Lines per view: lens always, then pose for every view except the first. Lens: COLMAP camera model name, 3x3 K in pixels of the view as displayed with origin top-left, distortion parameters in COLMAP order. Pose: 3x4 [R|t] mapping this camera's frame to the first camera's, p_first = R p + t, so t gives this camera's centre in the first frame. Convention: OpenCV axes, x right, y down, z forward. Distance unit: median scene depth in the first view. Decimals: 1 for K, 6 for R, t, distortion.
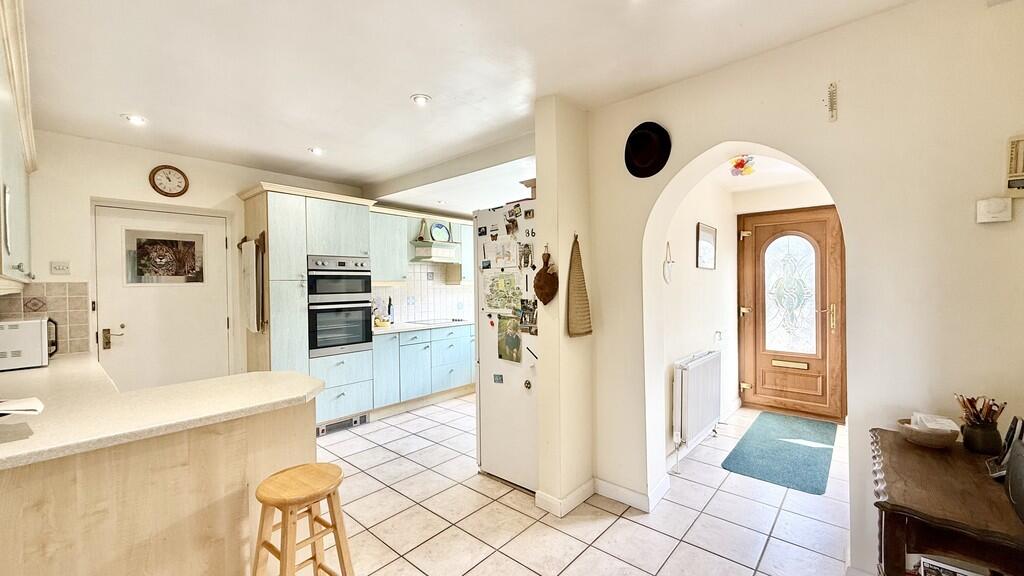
lens RADIAL K [[405.3, 0, 509.2], [0, 405.3, 289.2], [0, 0, 1]] dist [0.001945, 0.000092]
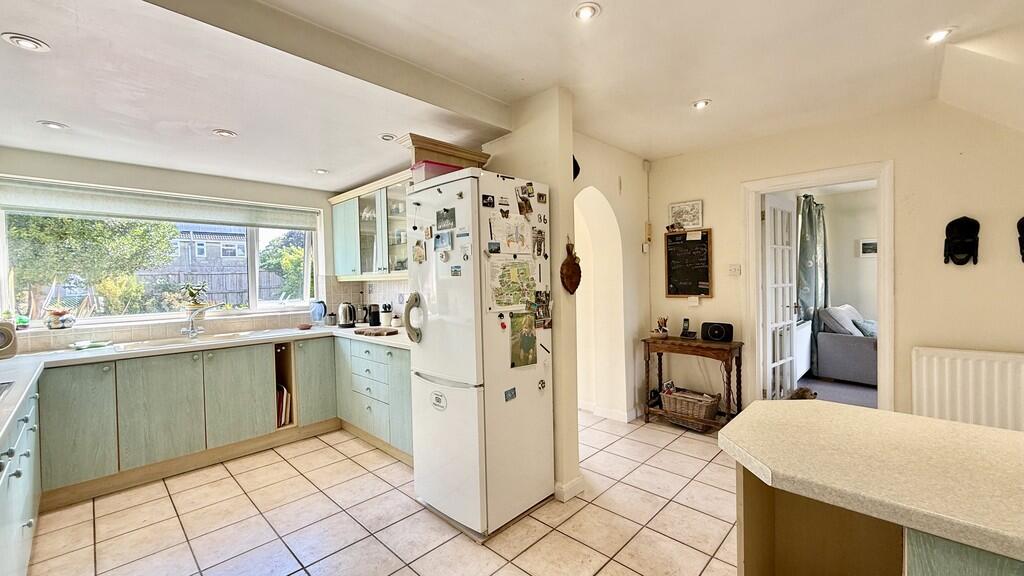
lens RADIAL K [[405.3, 0, 508.5], [0, 405.3, 285.6], [0, 0, 1]] dist [0.001945, 0.000092]
pose [[0.045140, -0.007136, 0.998955, -0.836734], [0.030908, 0.999506, 0.005743, 0.005115], [-0.998502, 0.030617, 0.045338, 0.992873]]
